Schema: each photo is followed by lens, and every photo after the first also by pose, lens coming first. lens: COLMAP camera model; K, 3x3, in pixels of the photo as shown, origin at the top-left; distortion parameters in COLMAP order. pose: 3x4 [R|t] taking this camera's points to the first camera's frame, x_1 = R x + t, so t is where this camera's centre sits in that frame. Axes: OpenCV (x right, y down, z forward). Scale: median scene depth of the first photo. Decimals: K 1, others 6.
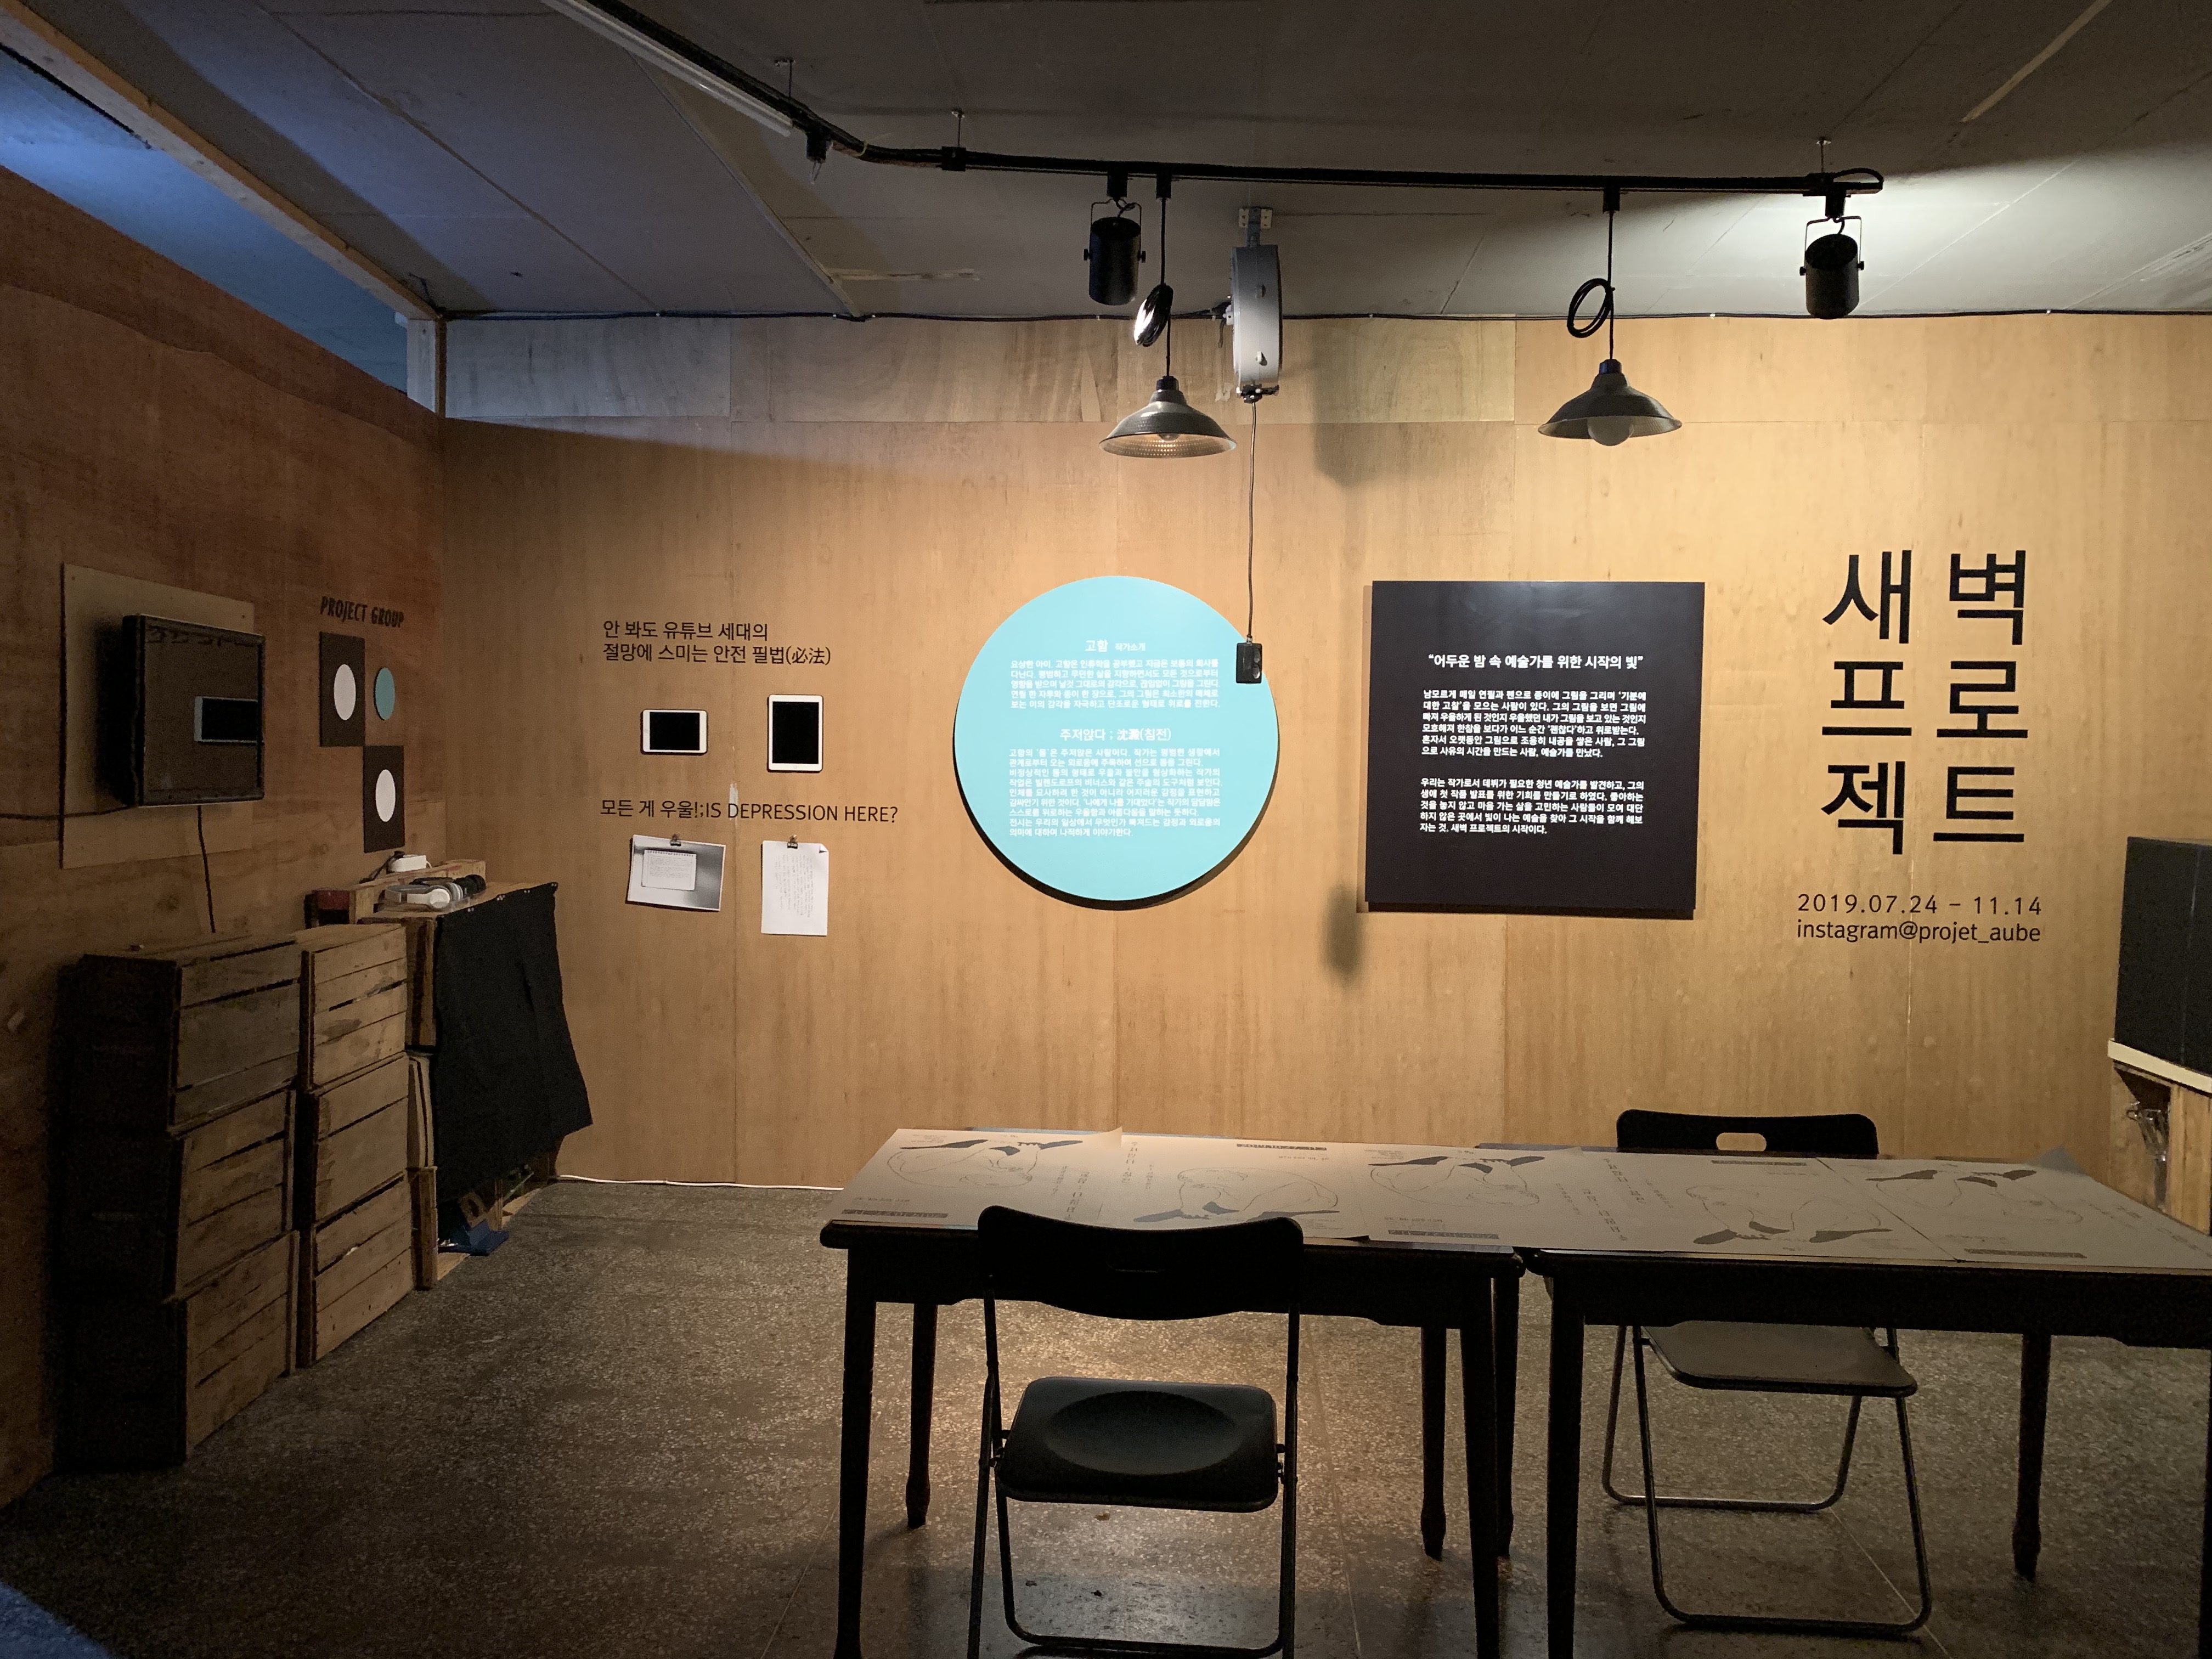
lens RADIAL K [[1697.9, 0, 1106.8], [0, 1697.9, 815.4], [0, 0, 1]] dist [0.026537, -0.013193]
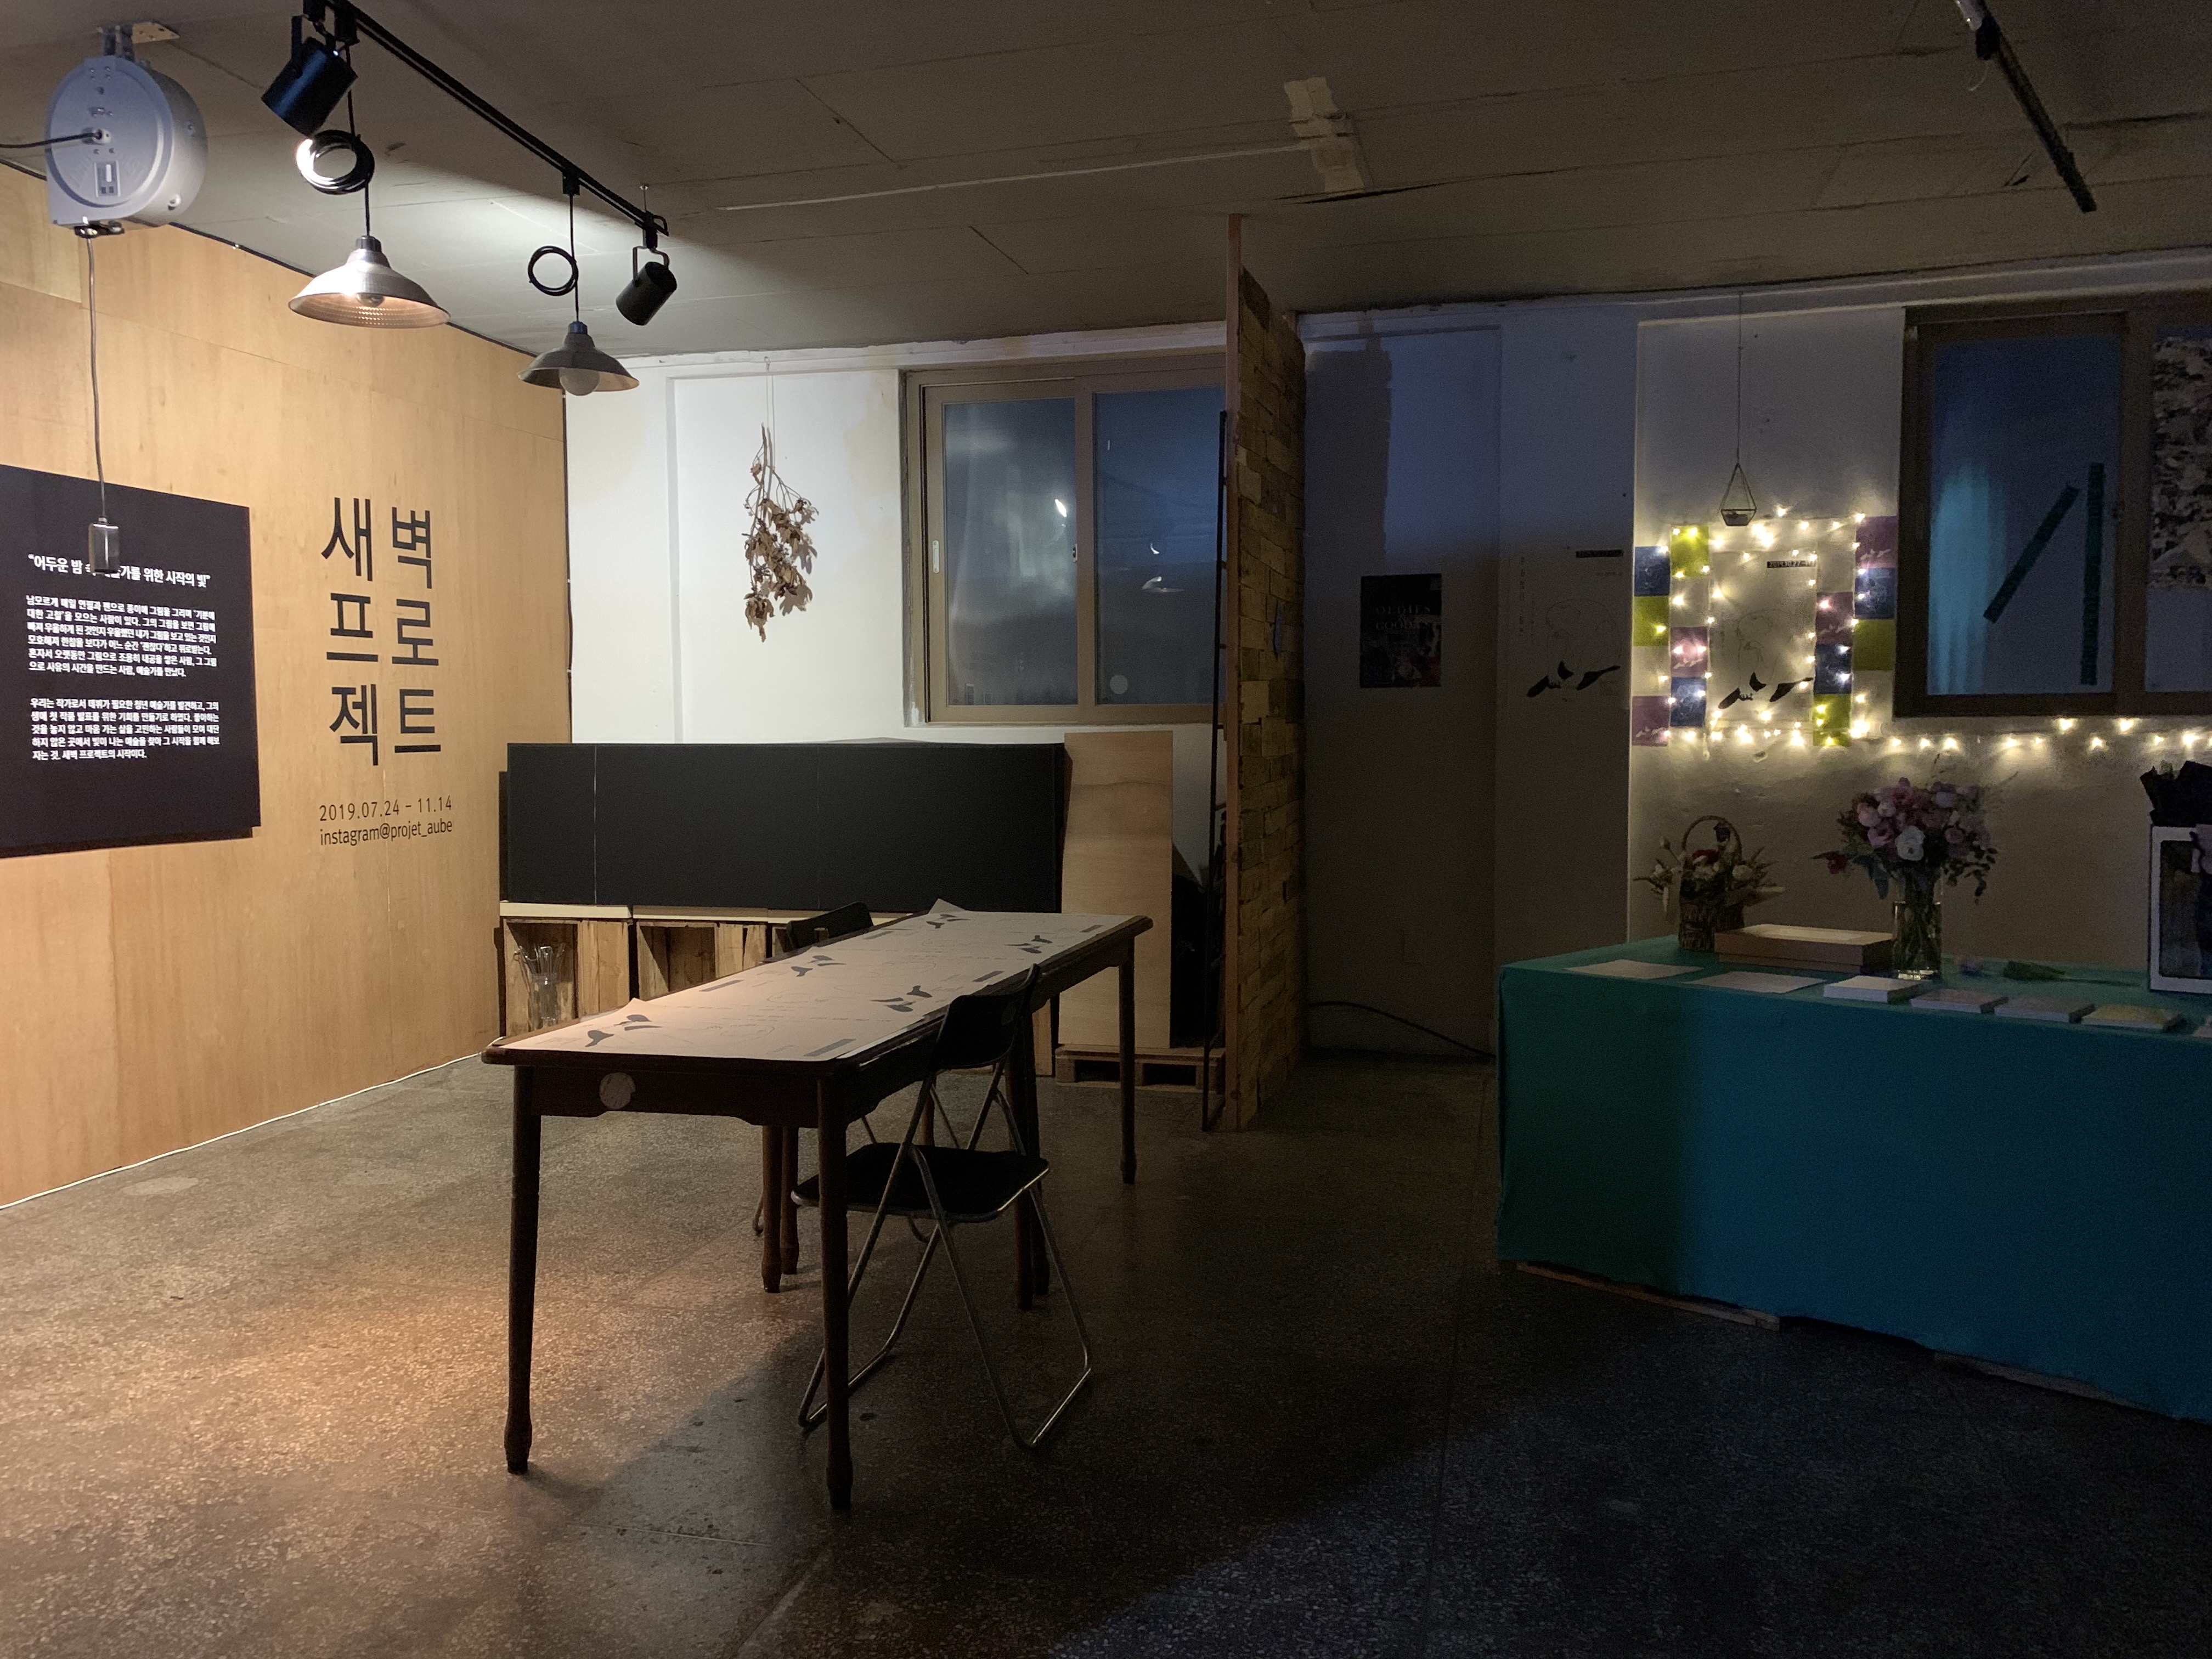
lens RADIAL K [[1697.9, 0, 1089.4], [0, 1697.9, 811.1], [0, 0, 1]] dist [0.026537, -0.013193]
pose [[0.194763, -0.063625, 0.978785, -0.566178], [0.053988, 0.997077, 0.054071, 0.017308], [-0.979363, 0.042311, 0.197628, 0.306176]]
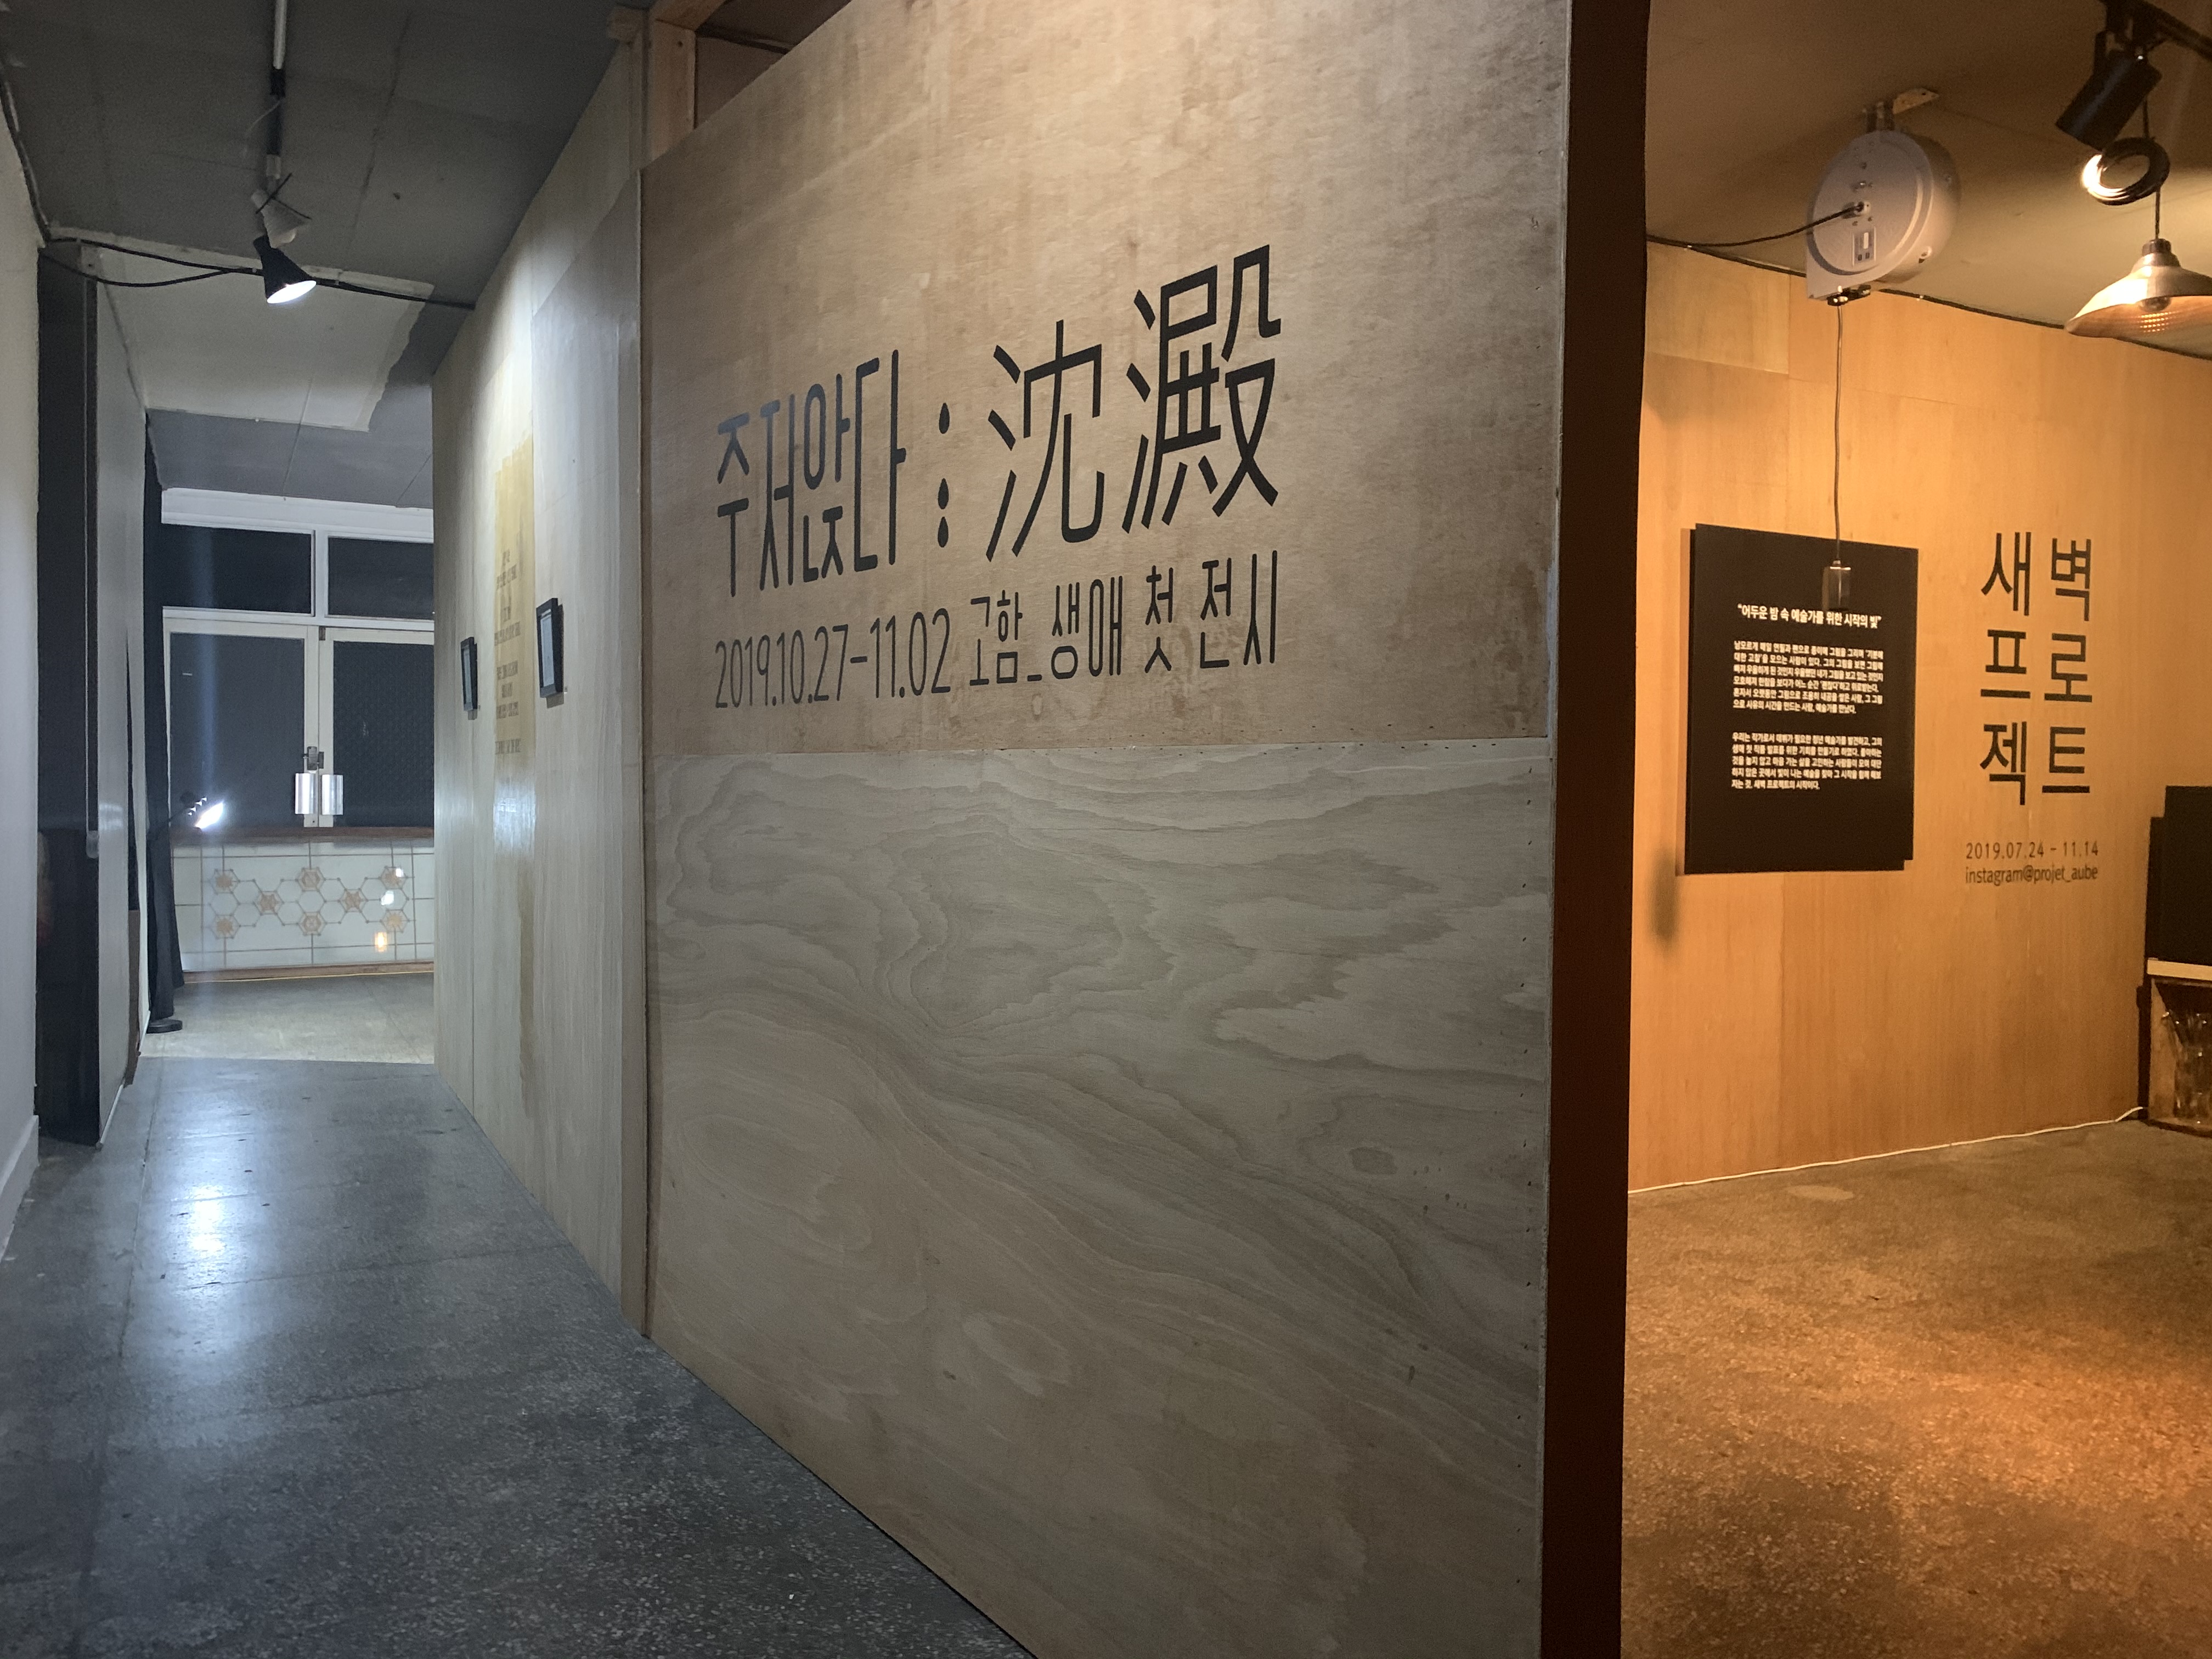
lens RADIAL K [[1697.9, 0, 1120.6], [0, 1697.9, 814.4], [0, 0, 1]] dist [0.026537, -0.013193]
pose [[0.849673, -0.014730, 0.527104, -0.622531], [0.024267, 0.999643, -0.011182, 0.026971], [-0.526751, 0.022293, 0.849727, 0.364467]]
